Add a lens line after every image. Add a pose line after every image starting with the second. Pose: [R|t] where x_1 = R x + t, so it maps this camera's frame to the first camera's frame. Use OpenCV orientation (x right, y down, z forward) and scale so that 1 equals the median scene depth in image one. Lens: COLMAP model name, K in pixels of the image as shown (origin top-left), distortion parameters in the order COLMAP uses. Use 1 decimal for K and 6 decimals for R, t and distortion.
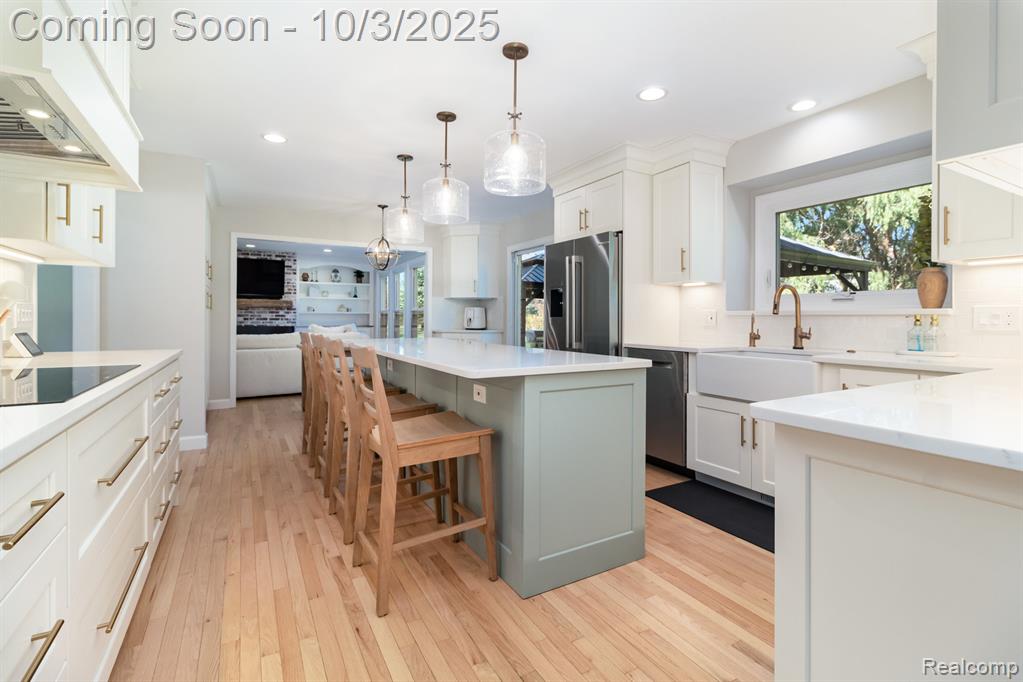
lens RADIAL K [[473.5, 0, 514.6], [0, 473.5, 318.3], [0, 0, 1]] dist [0.004164, 0.000424]
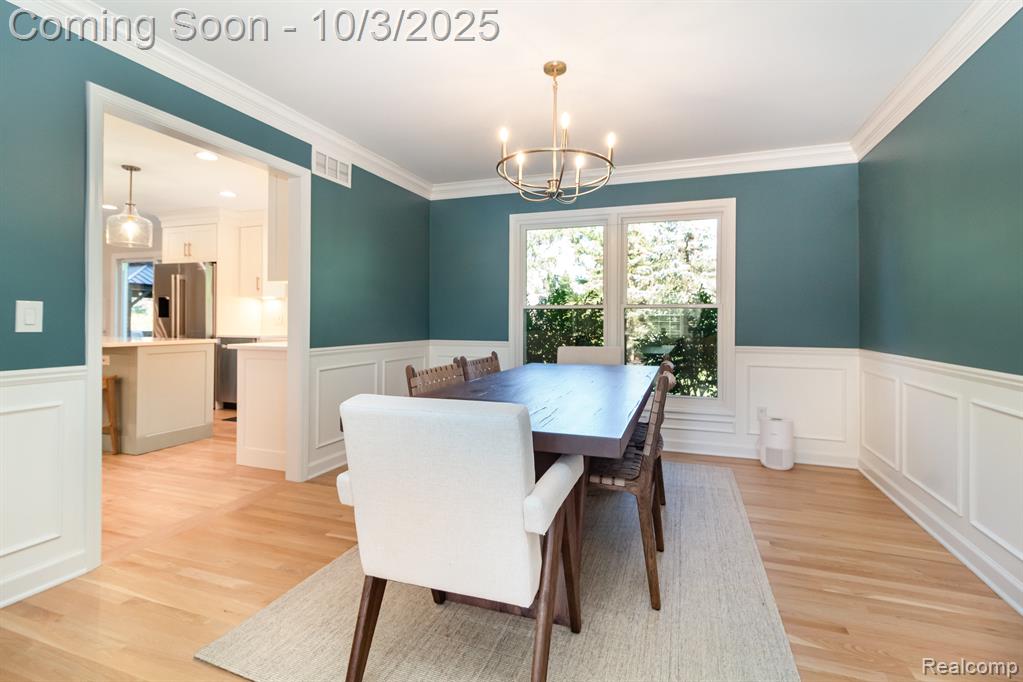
lens RADIAL K [[473.5, 0, 506.0], [0, 473.5, 322.4], [0, 0, 1]] dist [0.004164, 0.000424]
pose [[0.766235, 0.009011, 0.642498, -0.036556], [-0.012100, 0.999927, 0.000407, 0.000335], [-0.642447, -0.008087, 0.766288, -0.718010]]
